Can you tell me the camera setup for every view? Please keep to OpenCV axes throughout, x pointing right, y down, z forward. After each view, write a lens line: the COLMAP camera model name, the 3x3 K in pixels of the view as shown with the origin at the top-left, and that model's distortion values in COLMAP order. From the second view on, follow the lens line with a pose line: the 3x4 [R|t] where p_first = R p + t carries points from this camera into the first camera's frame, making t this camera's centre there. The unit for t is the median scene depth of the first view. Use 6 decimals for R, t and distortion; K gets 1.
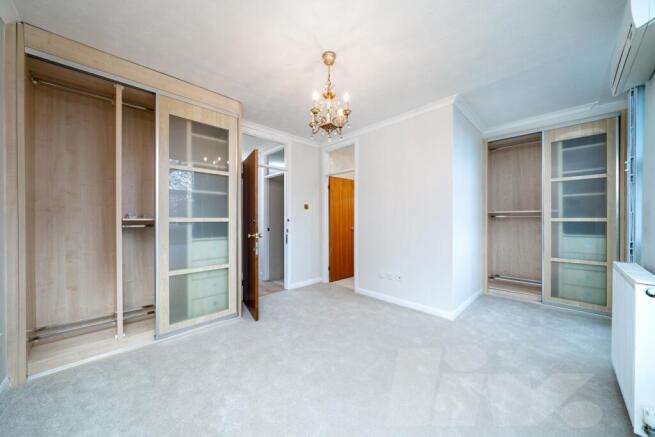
lens RADIAL K [[237.1, 0, 328.0], [0, 237.1, 220.6], [0, 0, 1]] dist [0.014366, 0.000033]
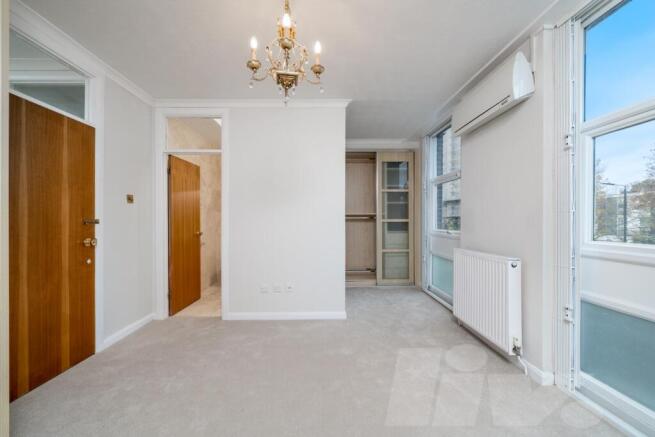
lens RADIAL K [[250.4, 0, 327.2], [0, 250.4, 221.5], [0, 0, 1]] dist [0.016487, 0.000135]
pose [[0.684373, -0.003256, 0.729124, -0.276771], [0.005599, 0.999984, -0.000790, 0.000933], [-0.729110, 0.004622, 0.684381, 0.282140]]
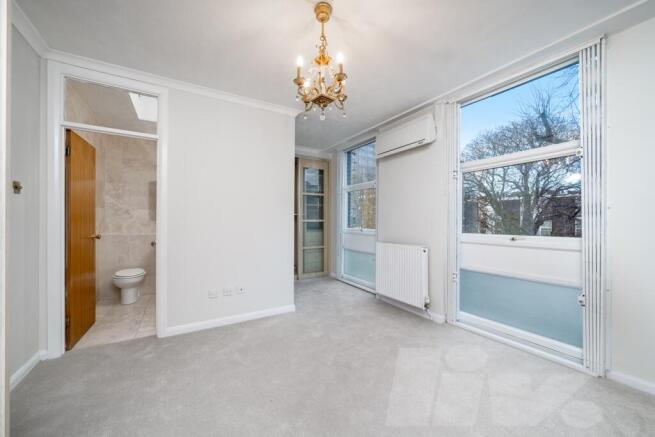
lens RADIAL K [[250.4, 0, 327.2], [0, 250.4, 221.5], [0, 0, 1]] dist [0.016487, 0.000135]
pose [[0.231855, -0.001733, 0.972749, -0.507012], [0.002438, 0.999996, 0.001201, -0.000279], [-0.972747, 0.002093, 0.231858, 0.510217]]
